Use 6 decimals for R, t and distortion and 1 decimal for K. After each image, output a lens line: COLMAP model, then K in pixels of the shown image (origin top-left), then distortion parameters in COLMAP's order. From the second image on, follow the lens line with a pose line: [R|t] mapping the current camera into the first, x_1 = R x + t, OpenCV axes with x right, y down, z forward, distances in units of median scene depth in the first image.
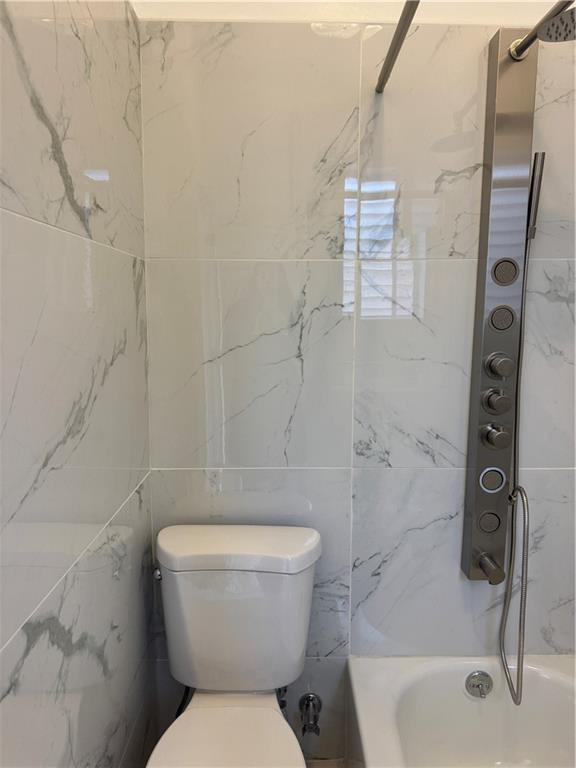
lens RADIAL K [[529.8, 0, 290.5], [0, 529.8, 390.5], [0, 0, 1]] dist [0.043727, -0.066805]
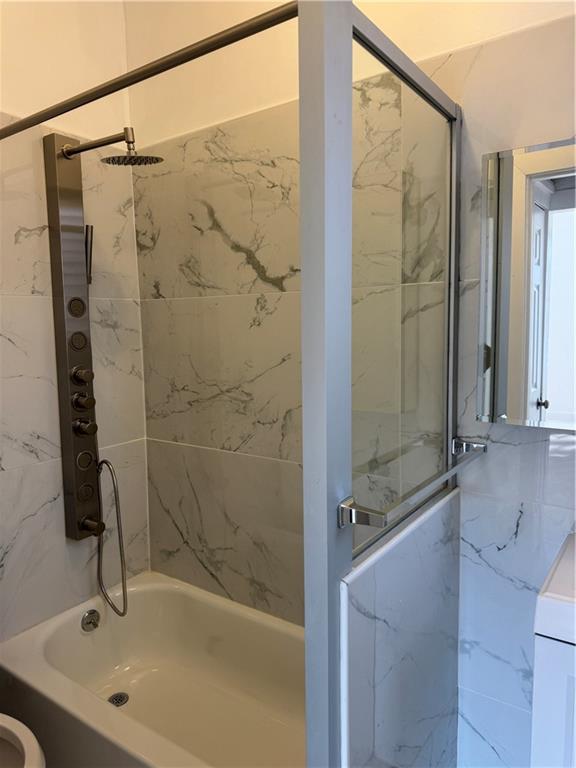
lens RADIAL K [[529.8, 0, 288.4], [0, 529.8, 381.6], [0, 0, 1]] dist [0.043727, -0.066805]
pose [[0.581515, -0.099648, 0.807410, -0.382698], [0.127275, 0.991393, 0.030688, -0.005798], [-0.803518, 0.084917, 0.589192, -0.217350]]
